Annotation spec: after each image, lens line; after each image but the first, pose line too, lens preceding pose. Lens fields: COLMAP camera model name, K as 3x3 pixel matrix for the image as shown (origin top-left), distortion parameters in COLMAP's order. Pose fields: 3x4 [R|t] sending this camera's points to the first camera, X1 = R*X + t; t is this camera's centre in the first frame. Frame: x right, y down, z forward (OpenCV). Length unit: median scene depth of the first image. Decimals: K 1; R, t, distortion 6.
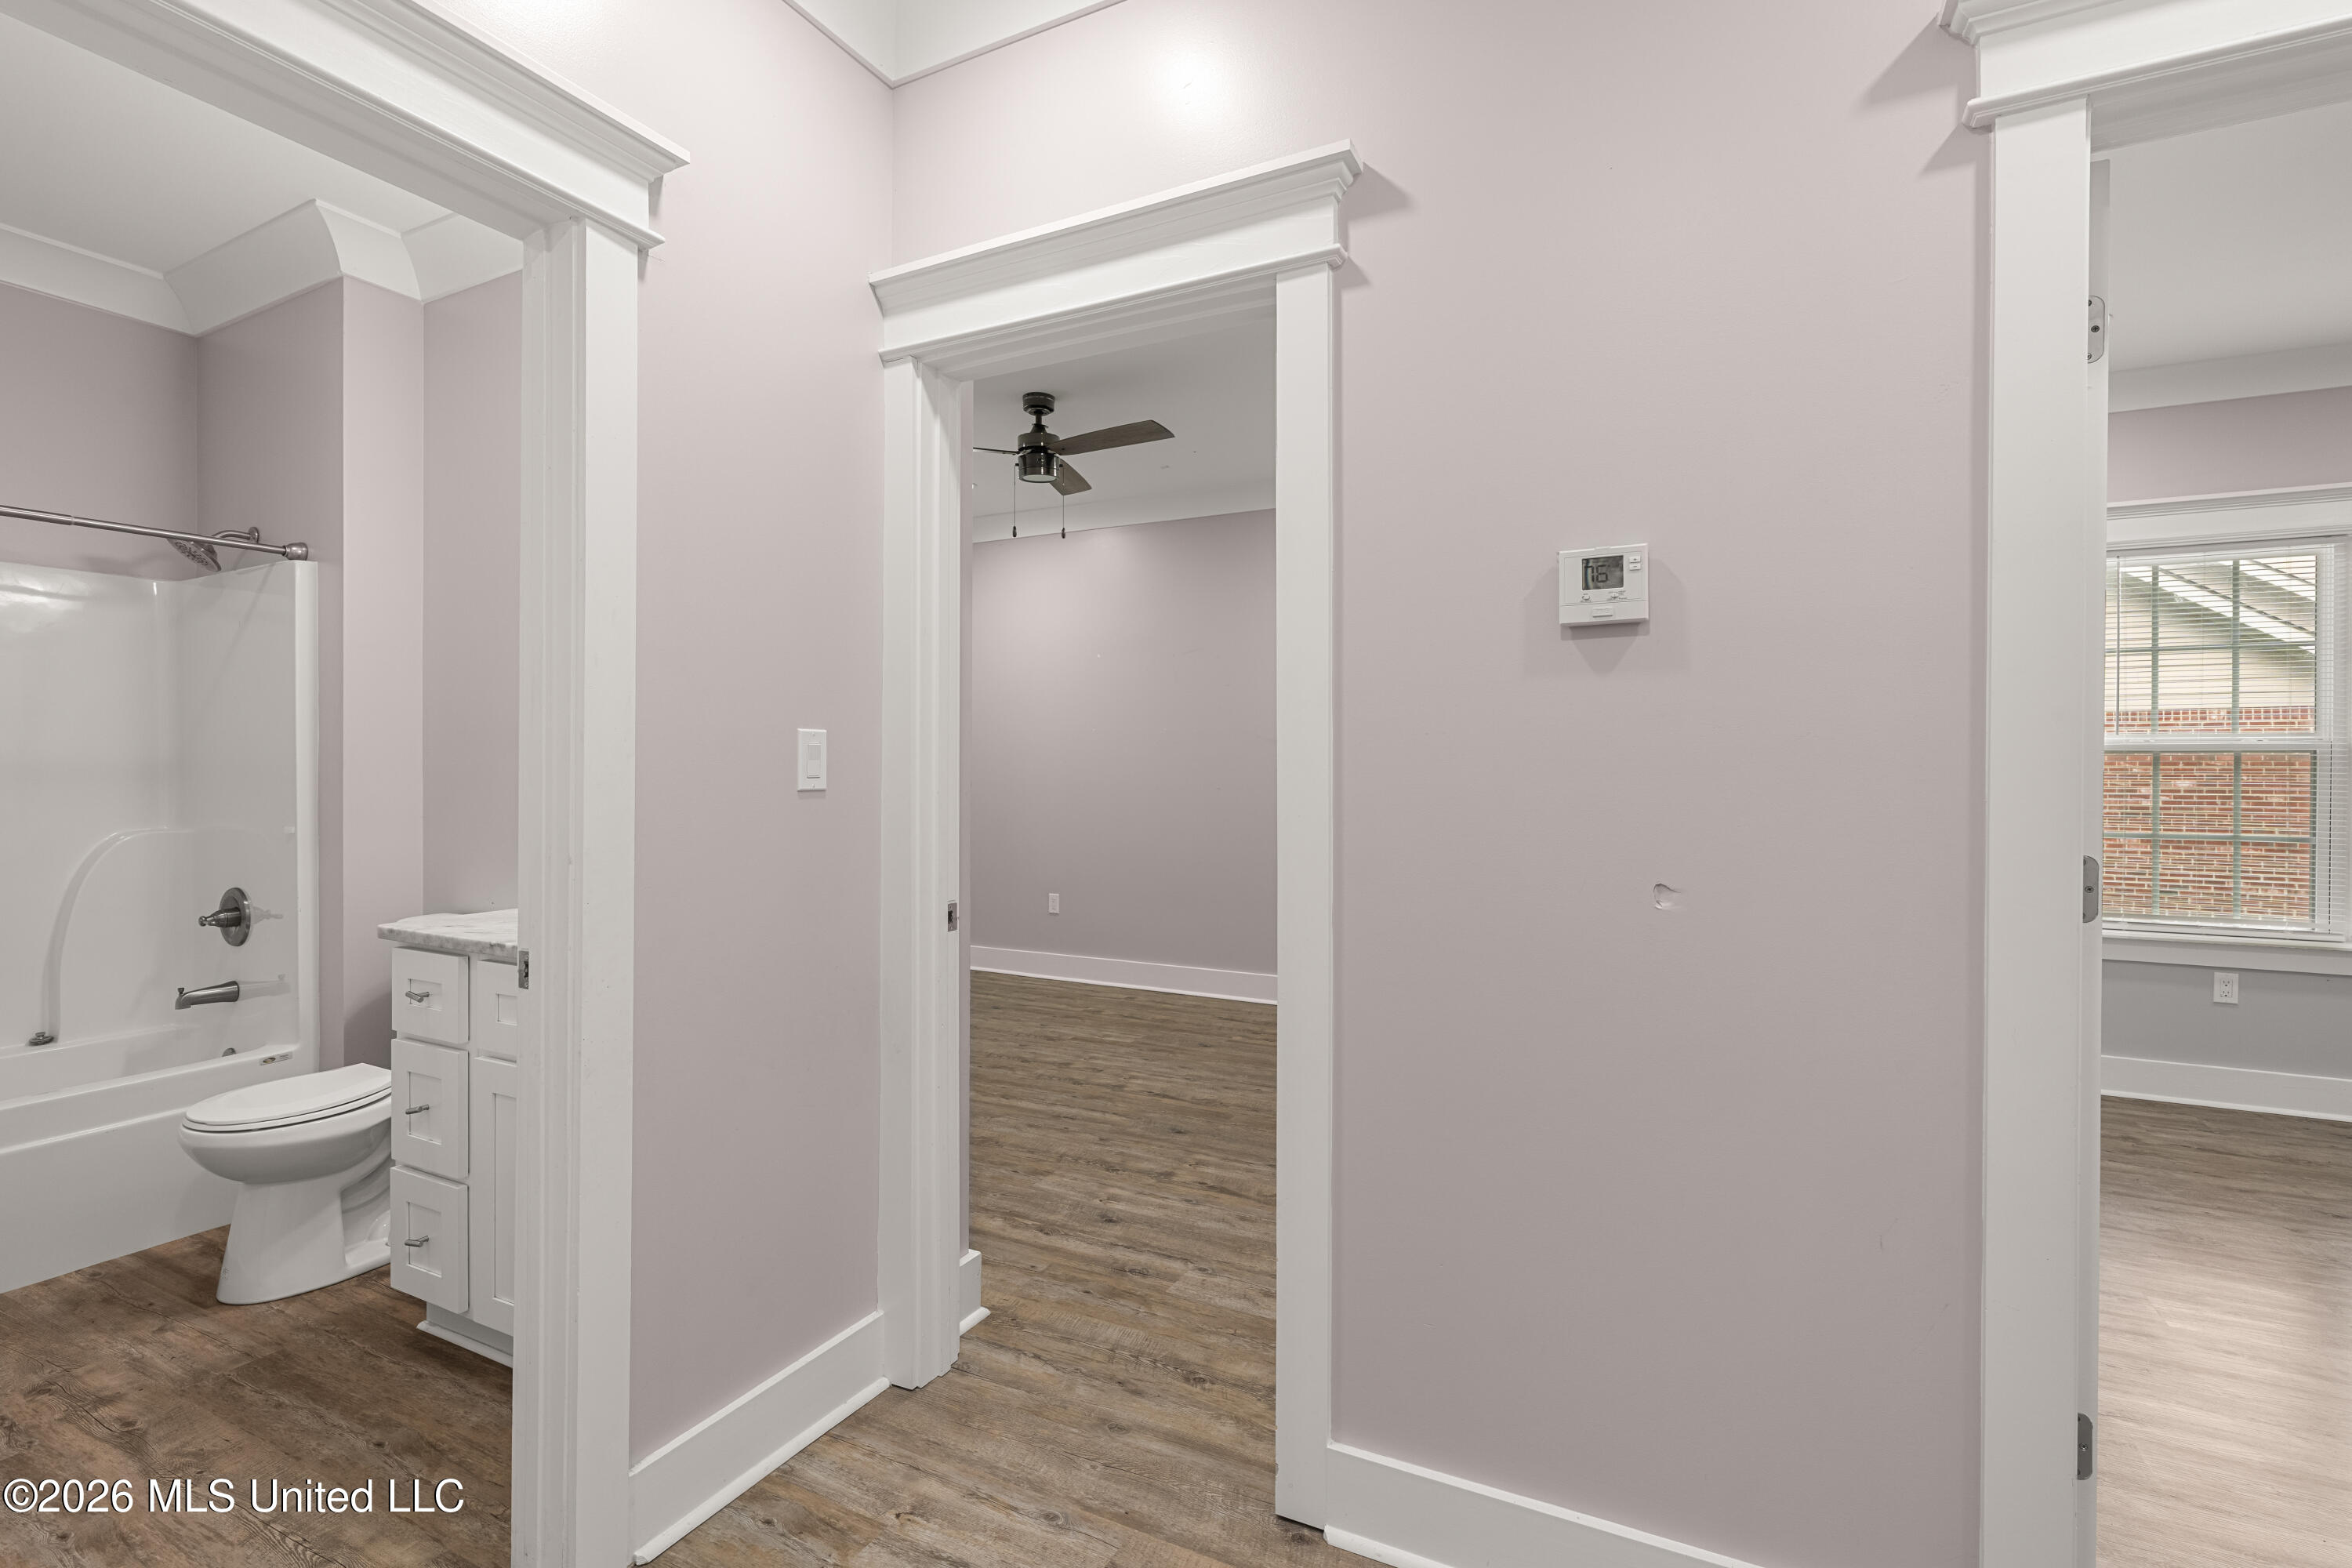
lens RADIAL K [[1071.8, 0, 1159.8], [0, 1071.8, 784.2], [0, 0, 1]] dist [-0.001820, 0.000257]
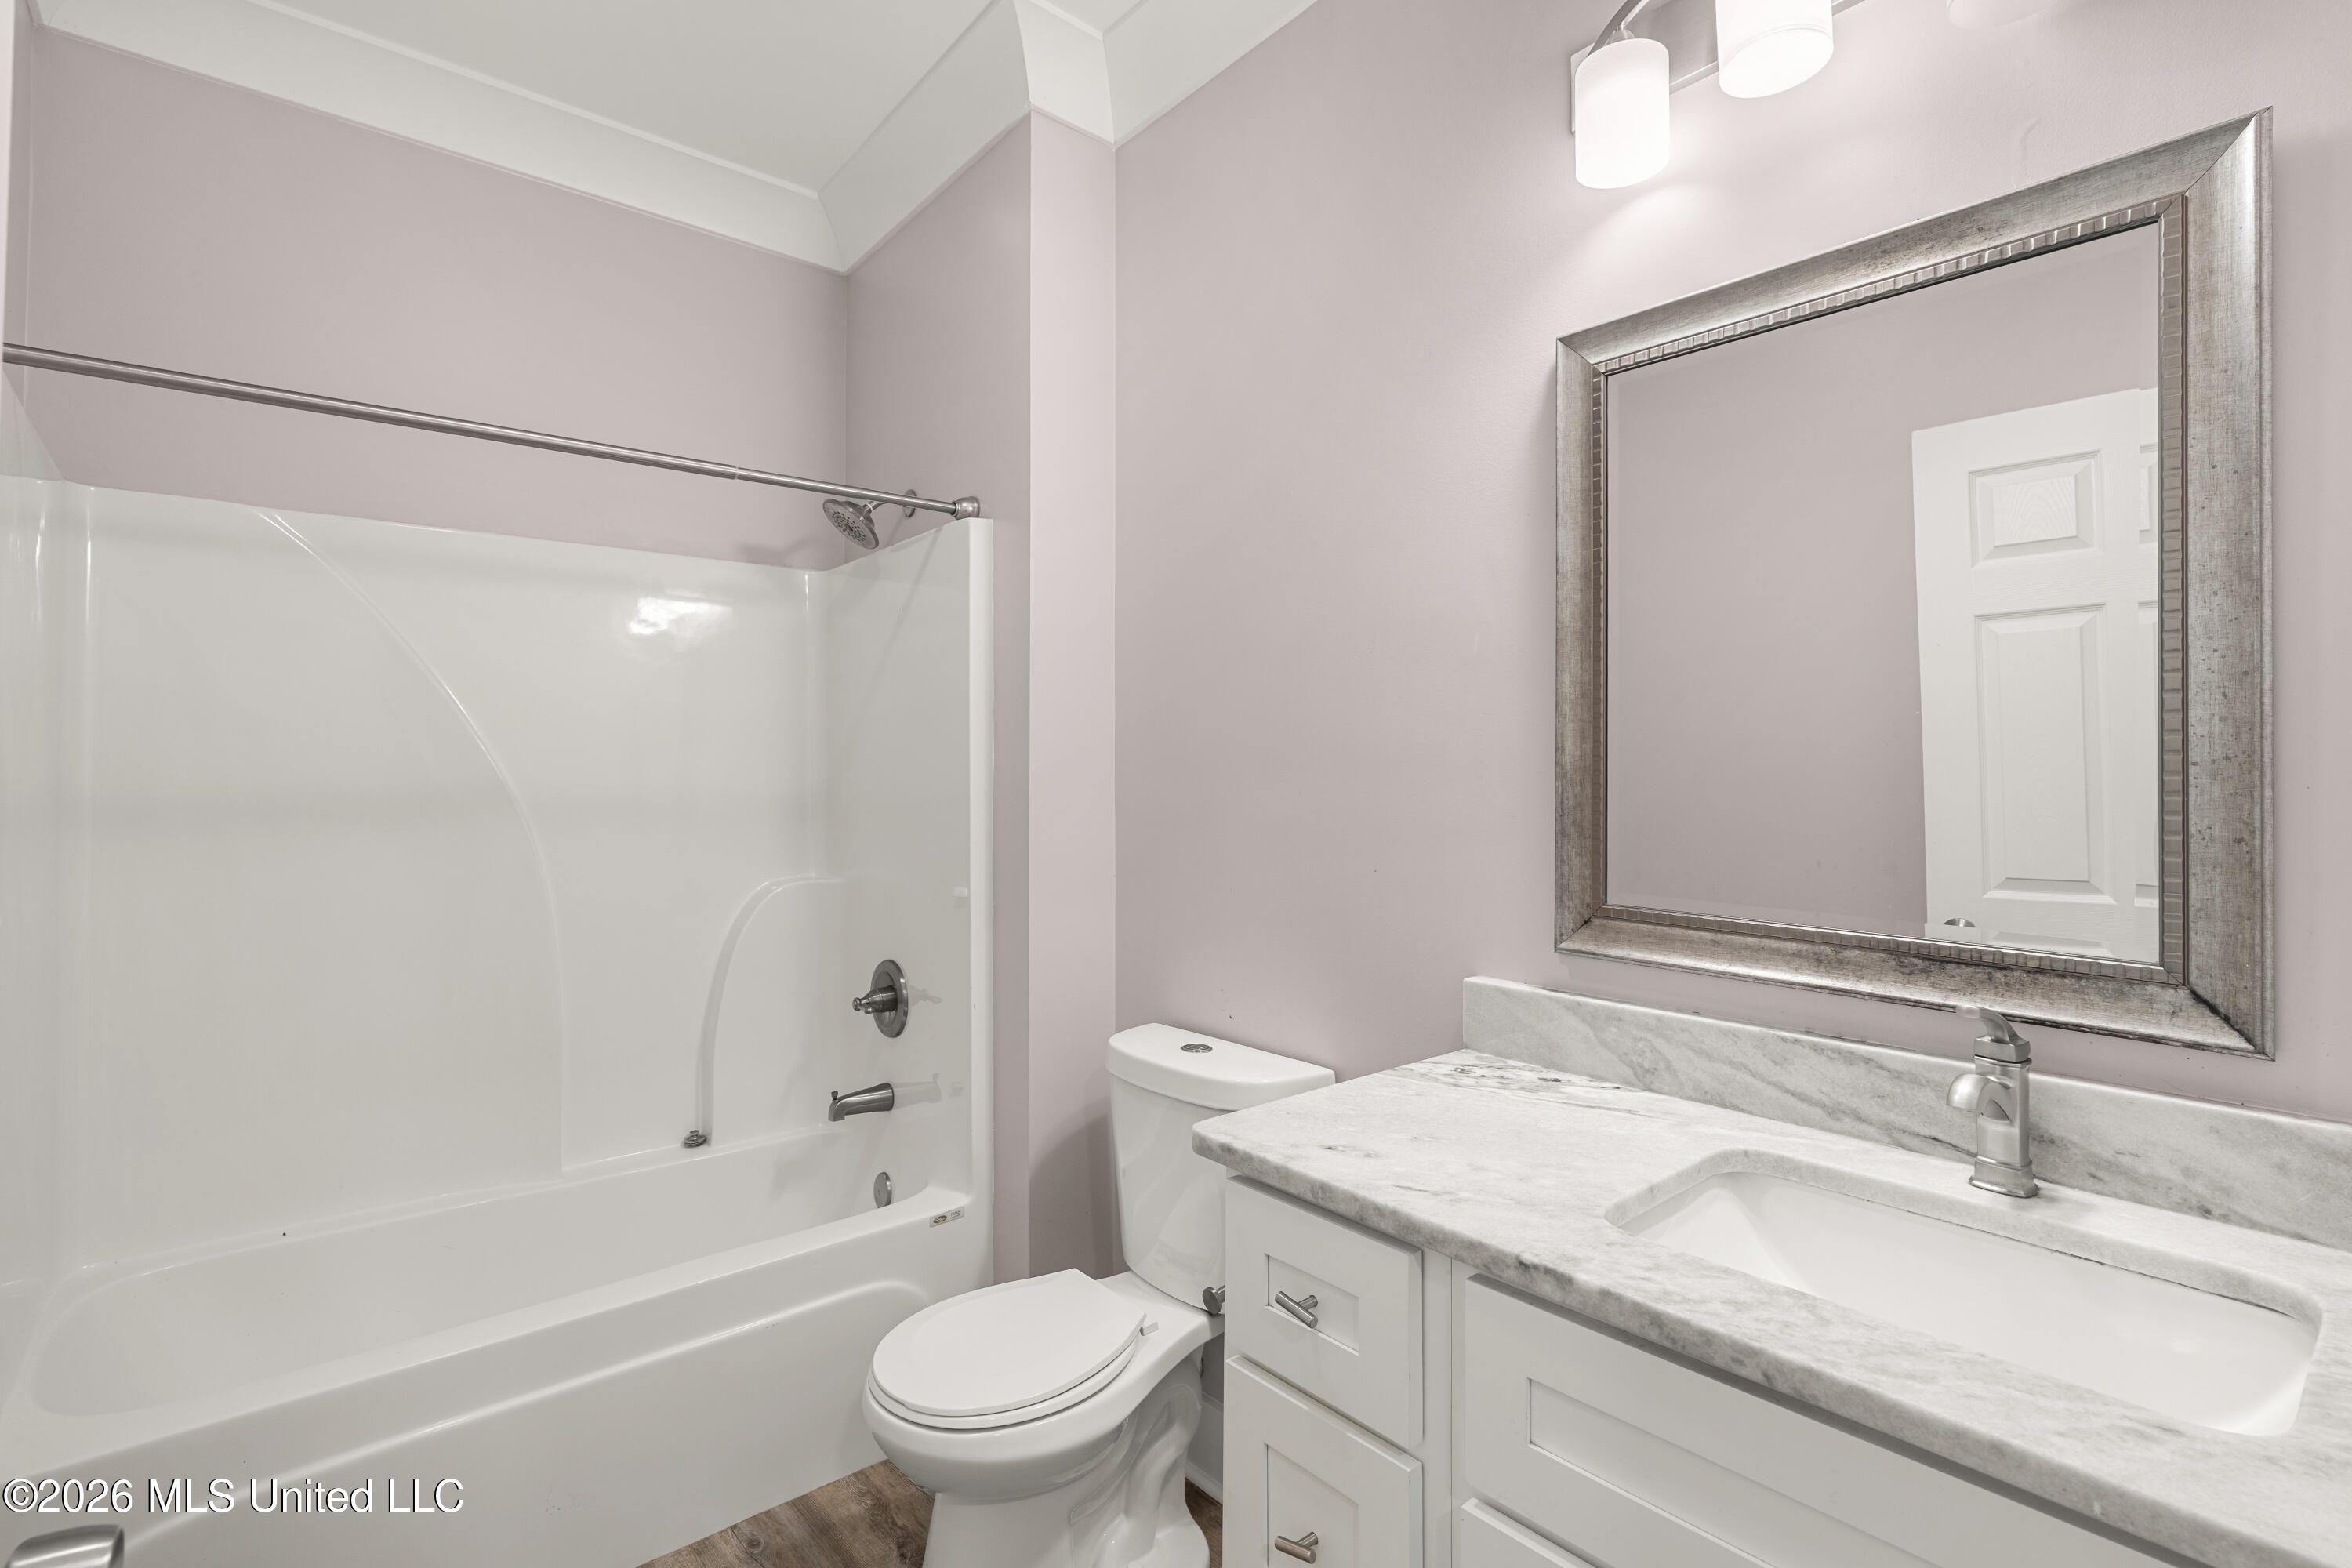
lens RADIAL K [[1063.8, 0, 1166.8], [0, 1063.8, 784.4], [0, 0, 1]] dist [-0.002667, 0.001348]
pose [[0.926021, 0.000729, -0.377470, -0.406119], [-0.005208, 0.999928, -0.010844, -0.021593], [0.377435, 0.012007, 0.925958, 0.381758]]
